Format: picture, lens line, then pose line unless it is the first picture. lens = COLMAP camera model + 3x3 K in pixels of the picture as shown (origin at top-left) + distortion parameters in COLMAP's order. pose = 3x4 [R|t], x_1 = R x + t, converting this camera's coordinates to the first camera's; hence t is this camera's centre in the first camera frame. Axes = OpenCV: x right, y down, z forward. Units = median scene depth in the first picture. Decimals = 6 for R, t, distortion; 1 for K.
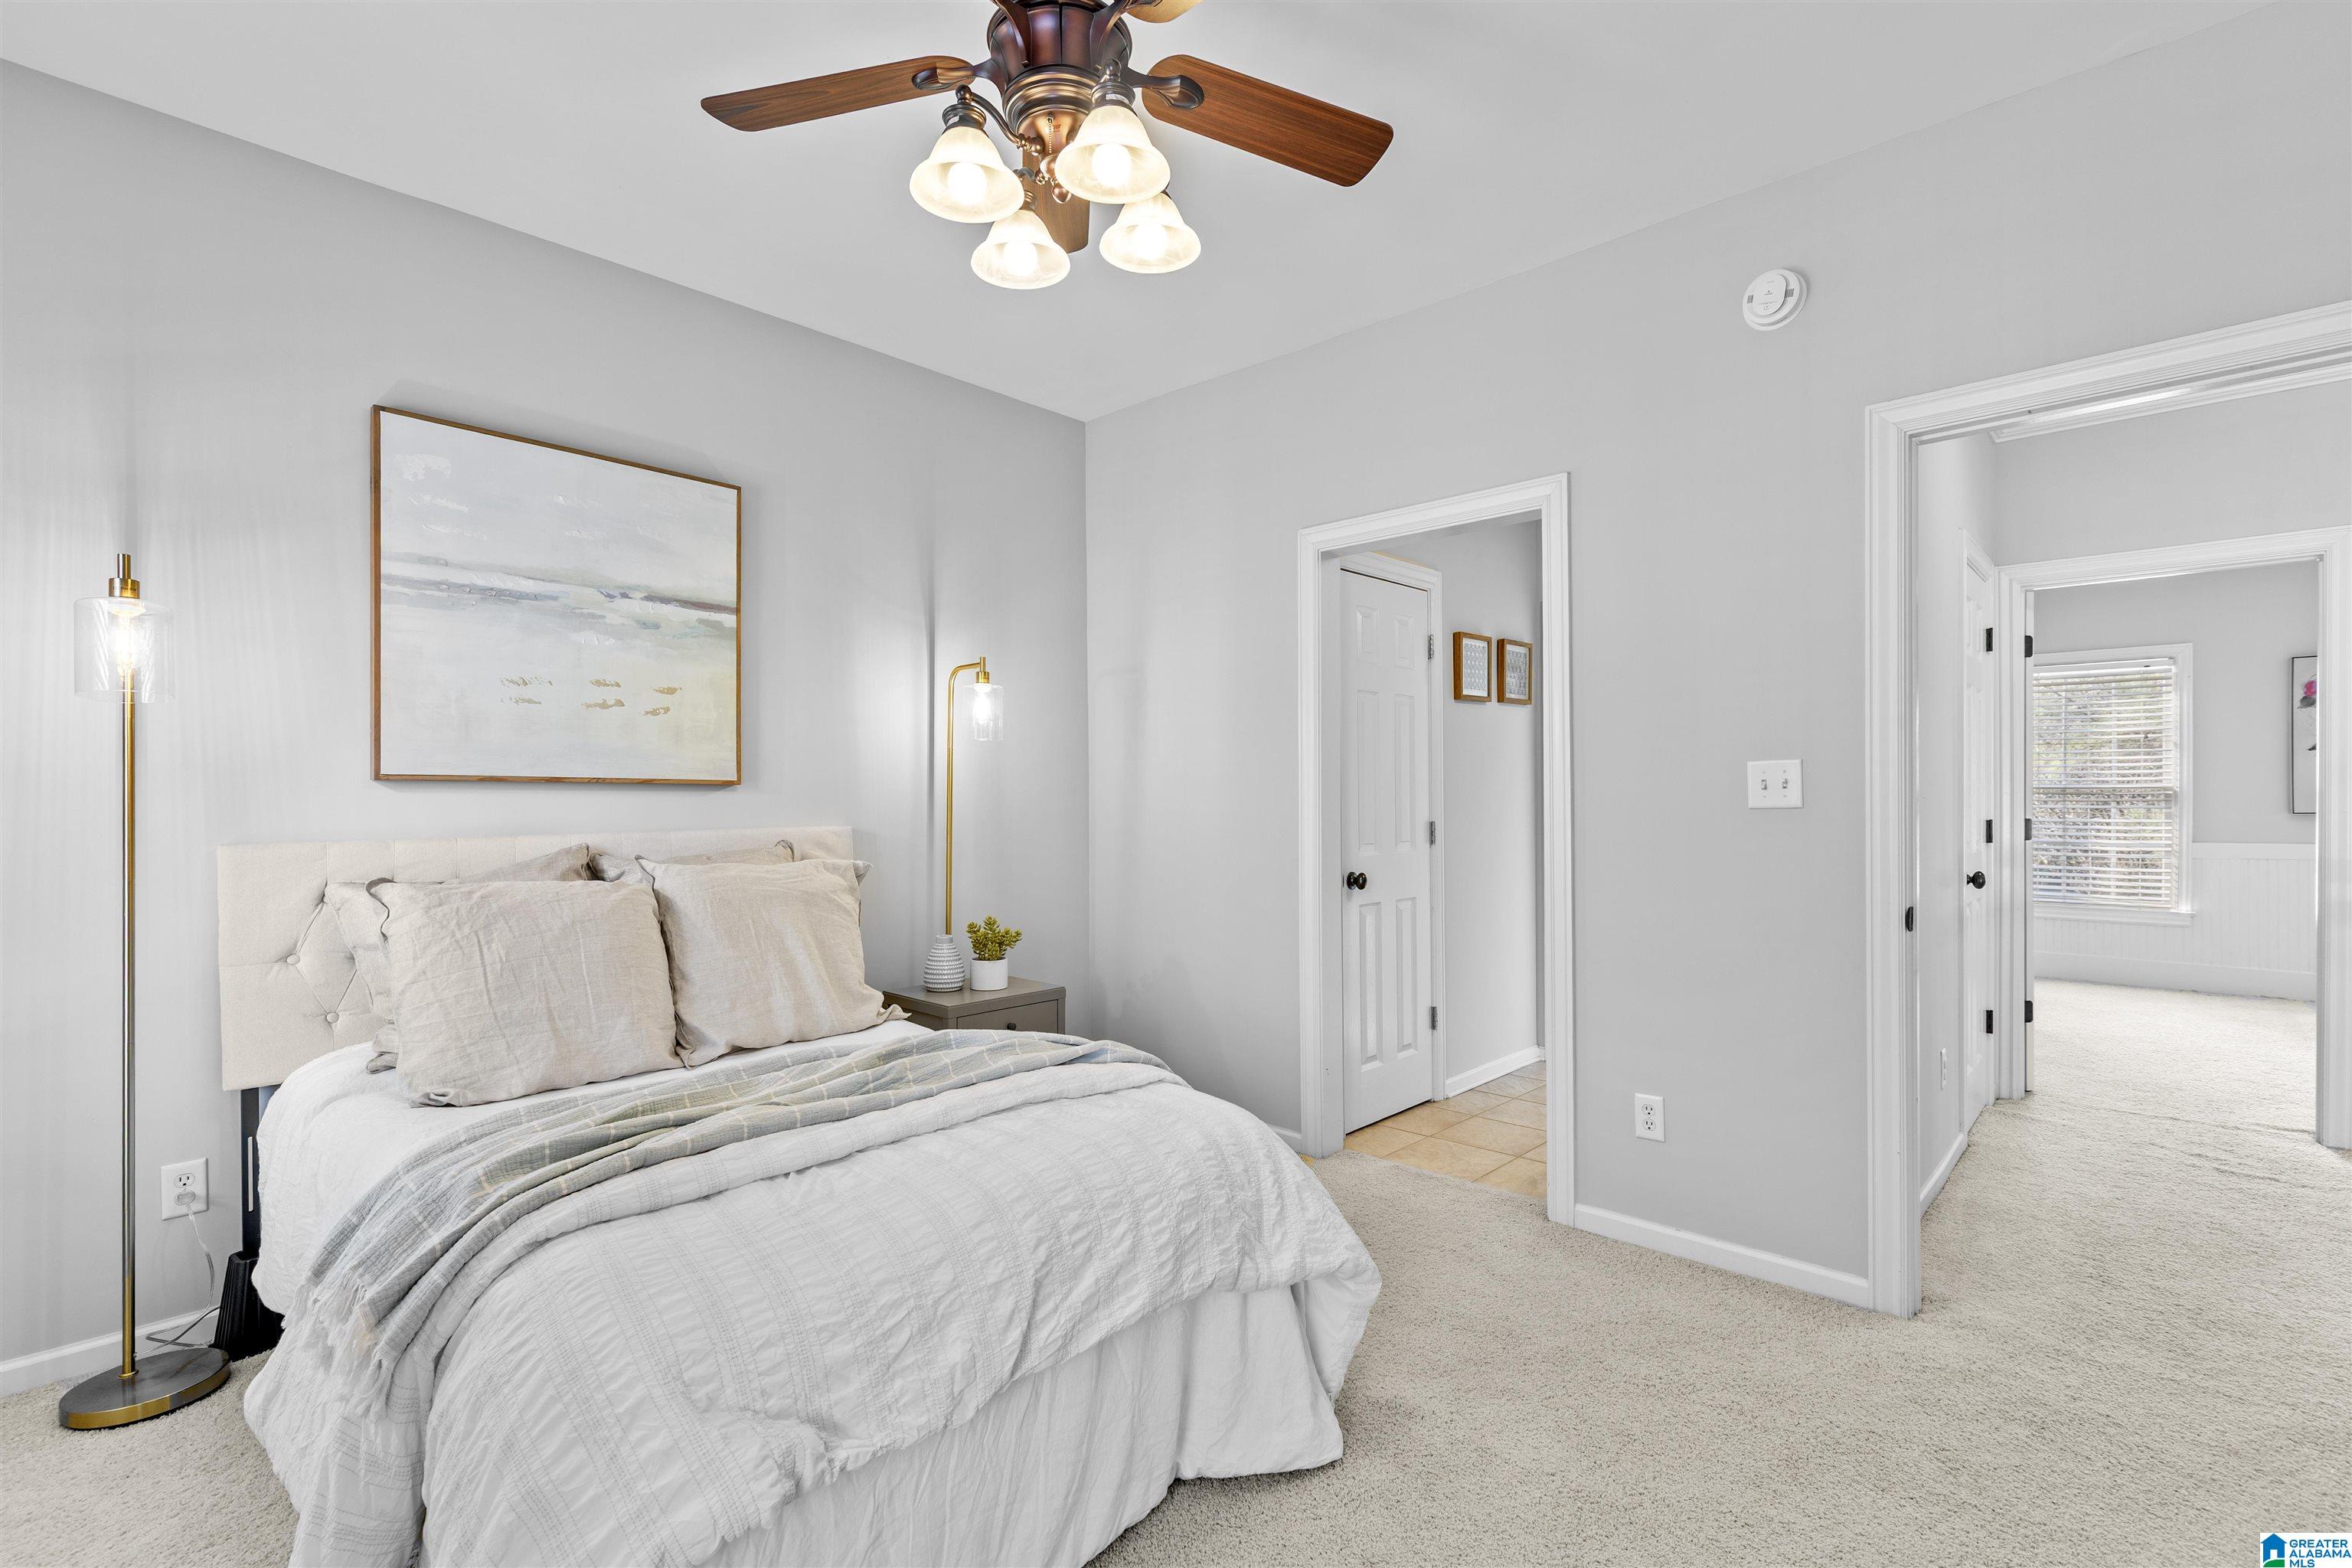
lens RADIAL K [[1072.8, 0, 1193.6], [0, 1072.8, 805.1], [0, 0, 1]] dist [0.006848, -0.001302]
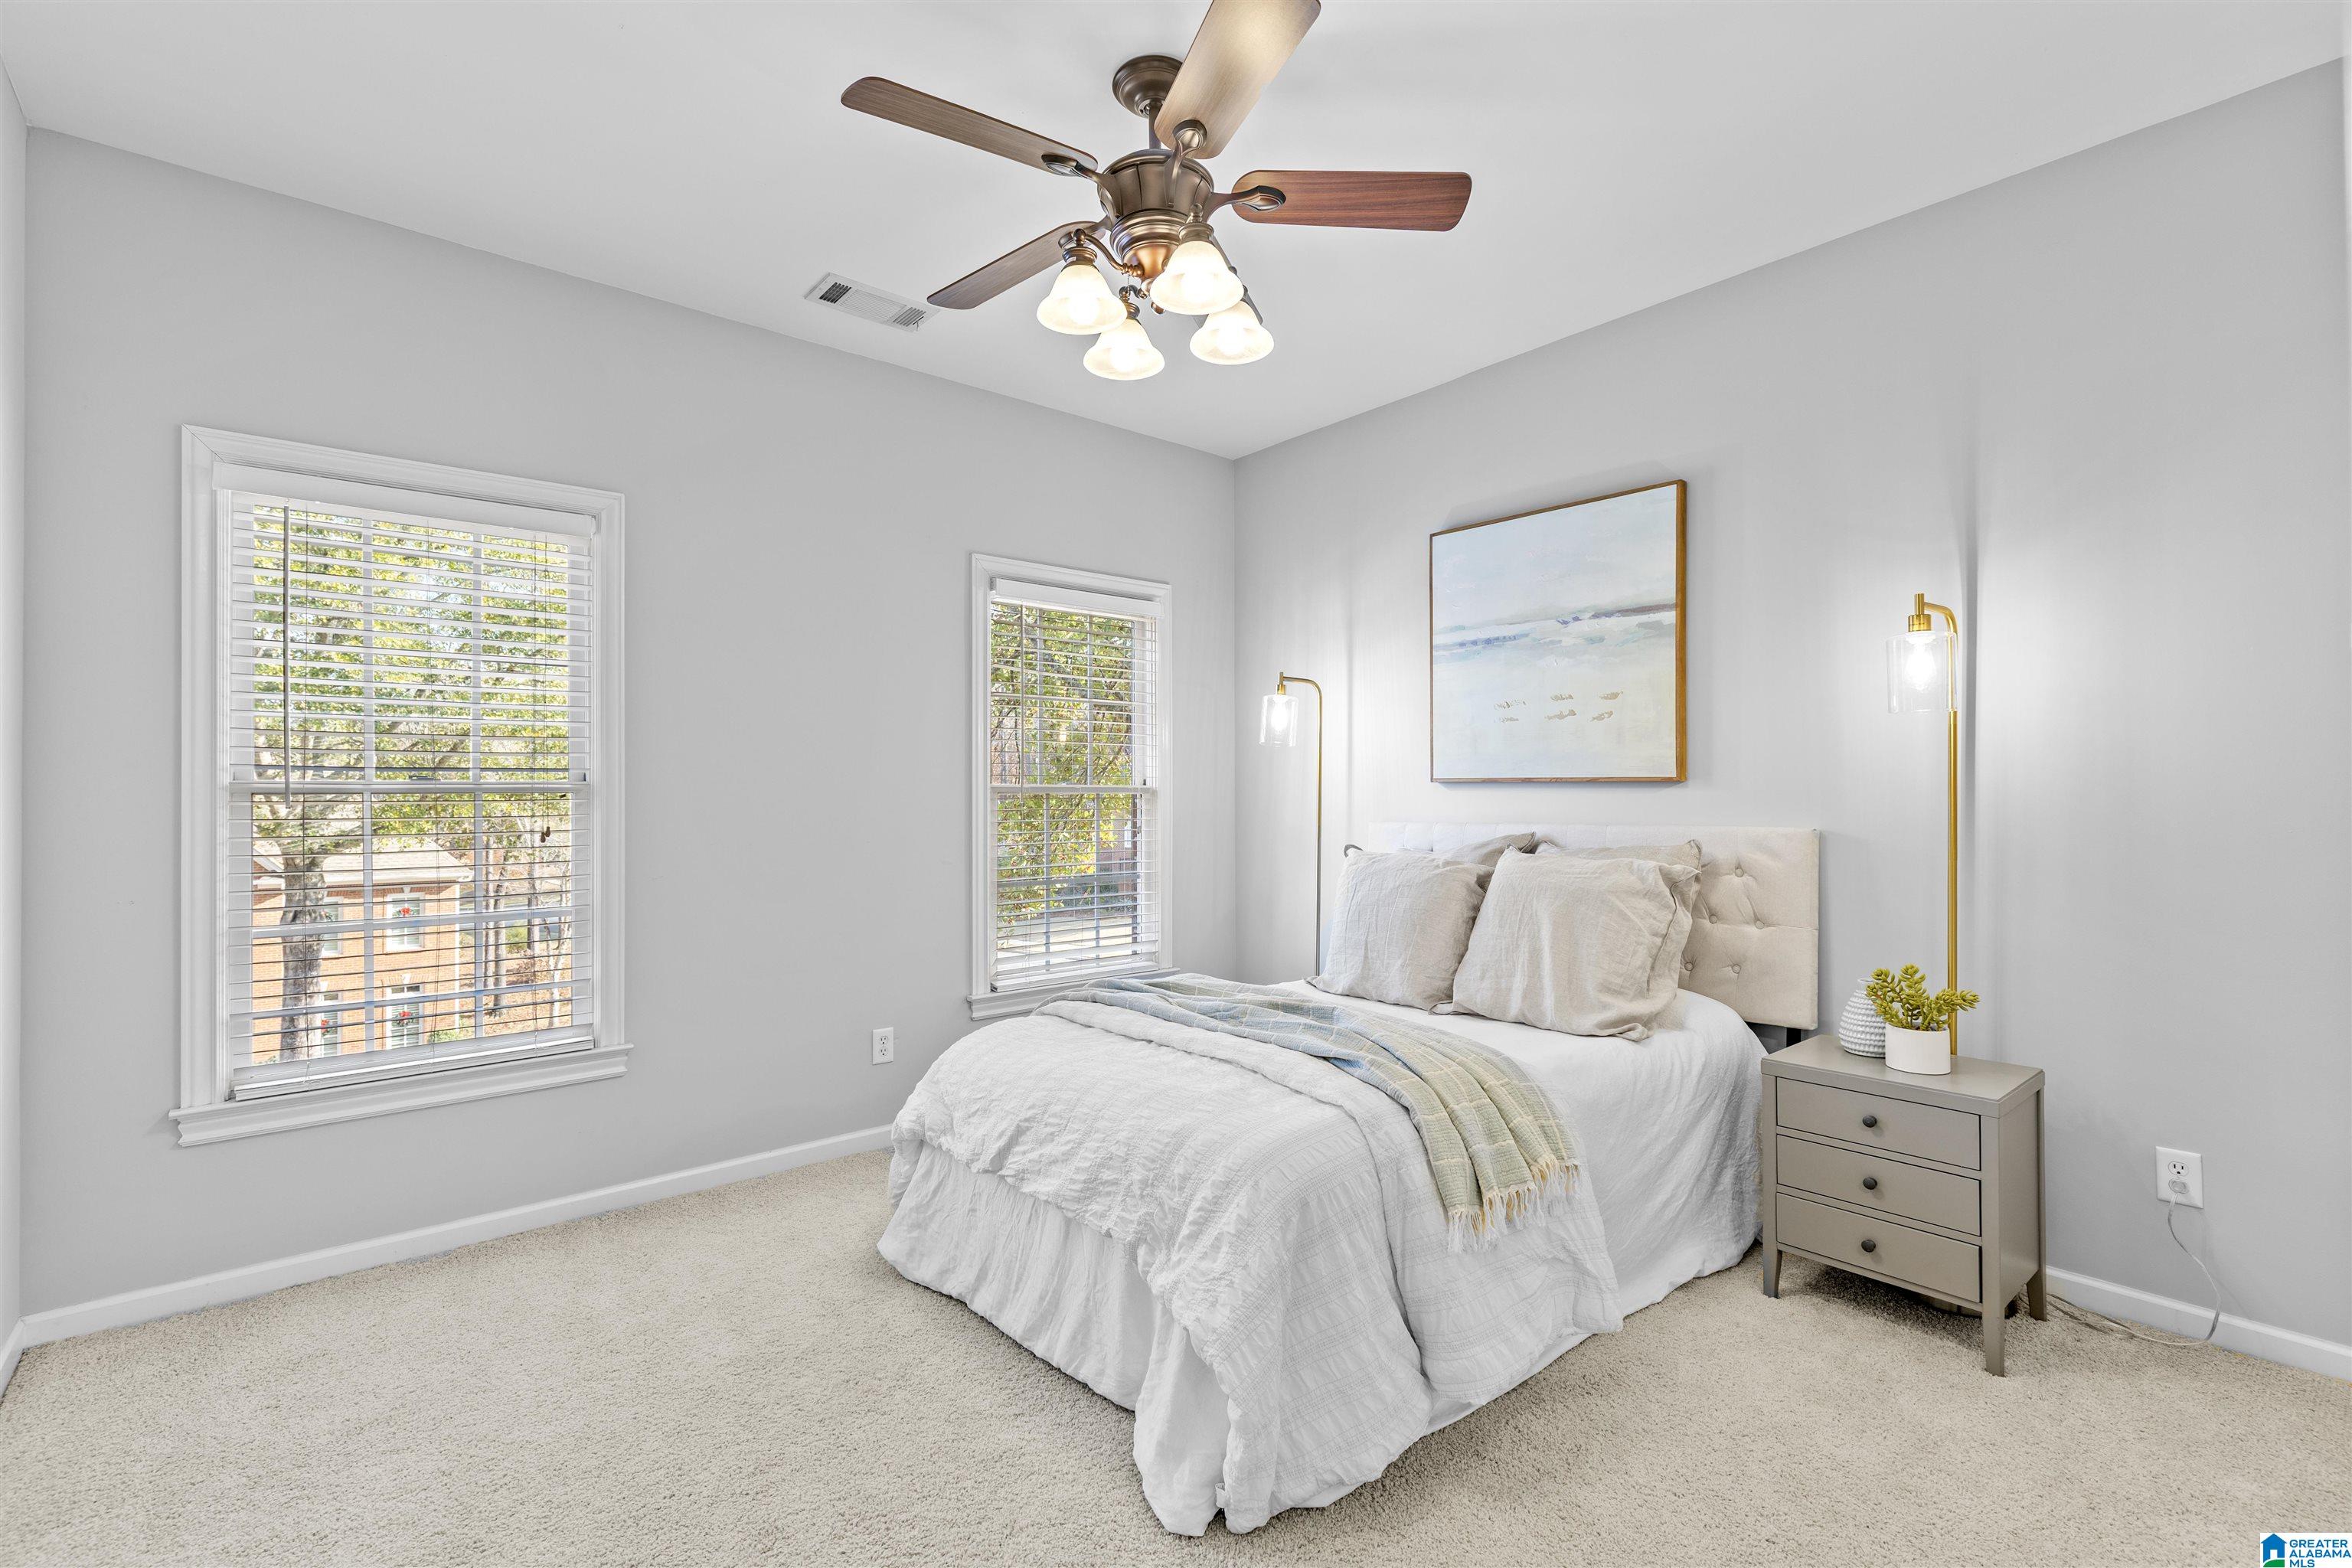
lens RADIAL K [[1072.8, 0, 1177.6], [0, 1072.8, 790.3], [0, 0, 1]] dist [0.006848, -0.001302]
pose [[-0.130082, 0.000018, -0.991503, 1.157459], [-0.003381, 0.999994, 0.000462, -0.018191], [0.991497, 0.003413, -0.130082, 1.261595]]
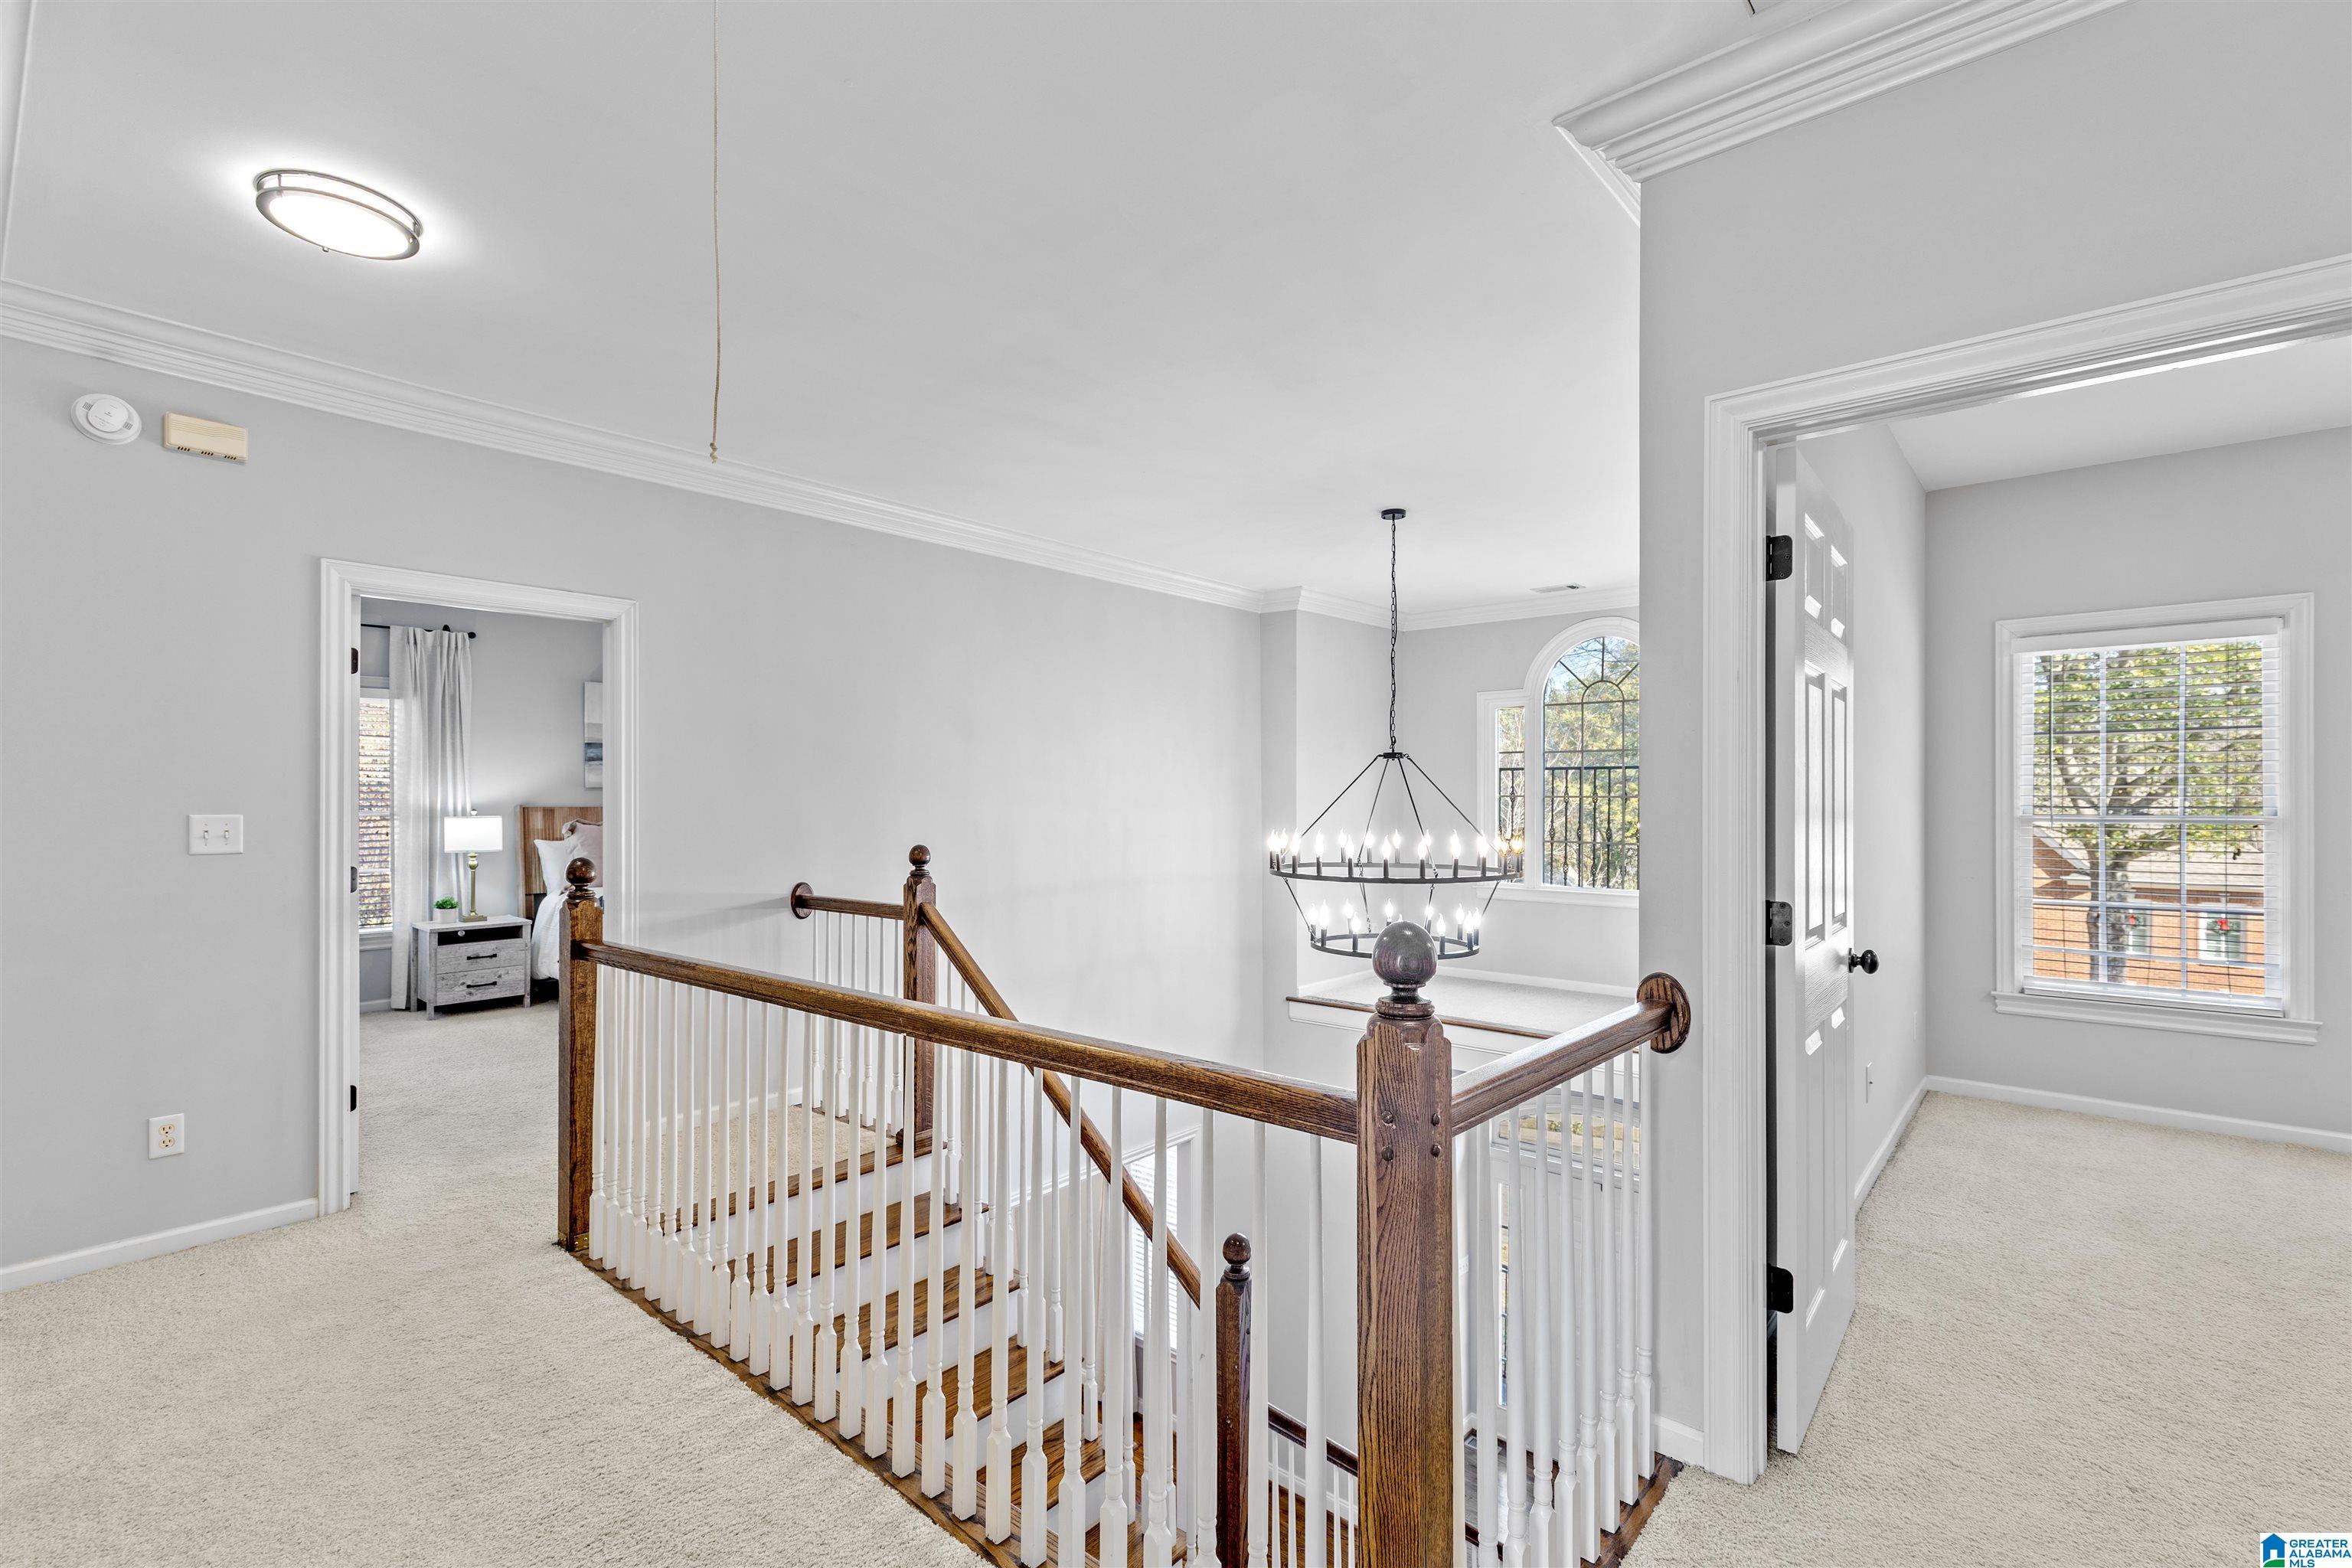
lens RADIAL K [[1072.8, 0, 1175.6], [0, 1072.8, 786.4], [0, 0, 1]] dist [0.006848, -0.001302]
pose [[-0.999198, 0.001964, -0.040004, 1.764687], [0.001955, 0.999998, 0.000274, -0.074419], [0.040004, 0.000196, -0.999199, 2.003328]]
